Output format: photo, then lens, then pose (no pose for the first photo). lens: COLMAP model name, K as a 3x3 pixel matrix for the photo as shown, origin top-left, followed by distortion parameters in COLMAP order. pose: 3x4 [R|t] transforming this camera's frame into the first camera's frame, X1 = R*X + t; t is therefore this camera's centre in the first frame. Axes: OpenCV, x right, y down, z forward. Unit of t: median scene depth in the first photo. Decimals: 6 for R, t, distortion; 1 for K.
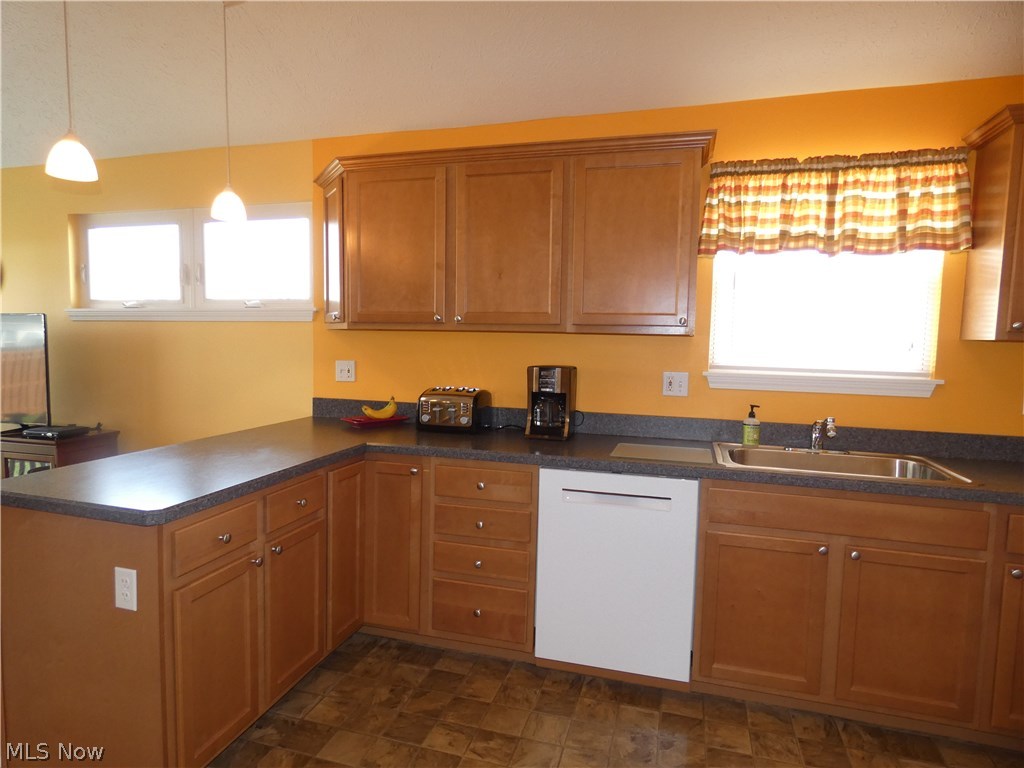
lens RADIAL K [[613.0, 0, 505.1], [0, 613.0, 386.6], [0, 0, 1]] dist [-0.005908, 0.021643]
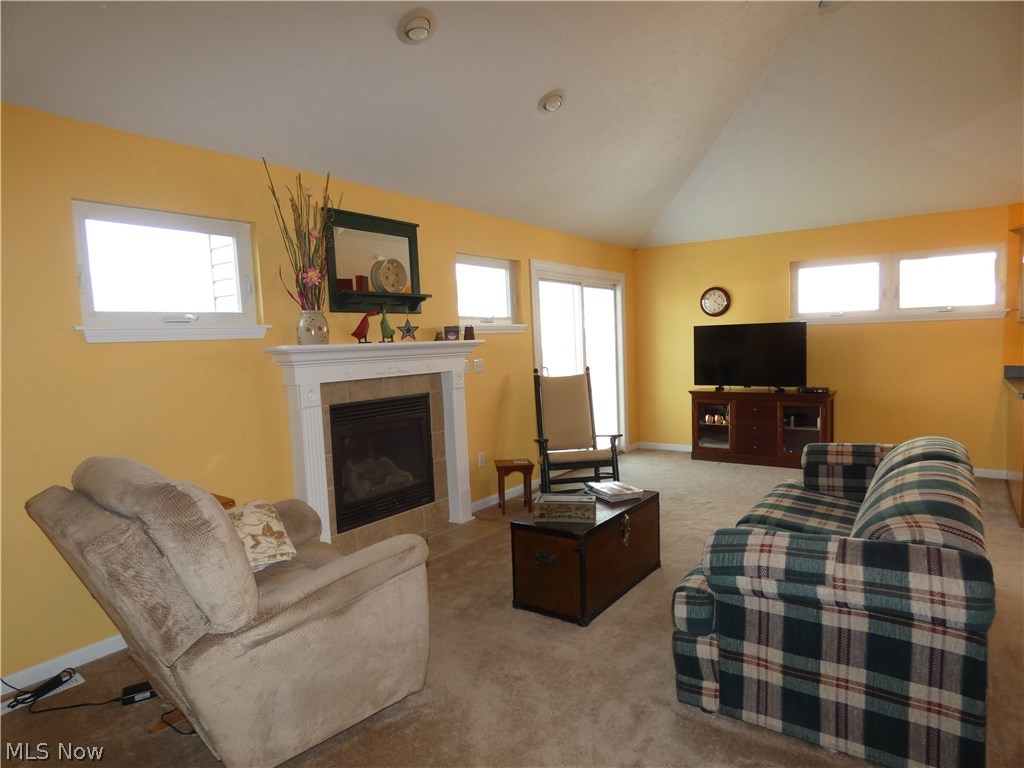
lens RADIAL K [[622.4, 0, 505.6], [0, 622.4, 383.6], [0, 0, 1]] dist [-0.000977, -0.004193]
pose [[0.940615, -0.018553, -0.338969, -1.311736], [0.014152, 0.999780, -0.015452, 0.095744], [0.339181, 0.009737, 0.940671, -1.274654]]
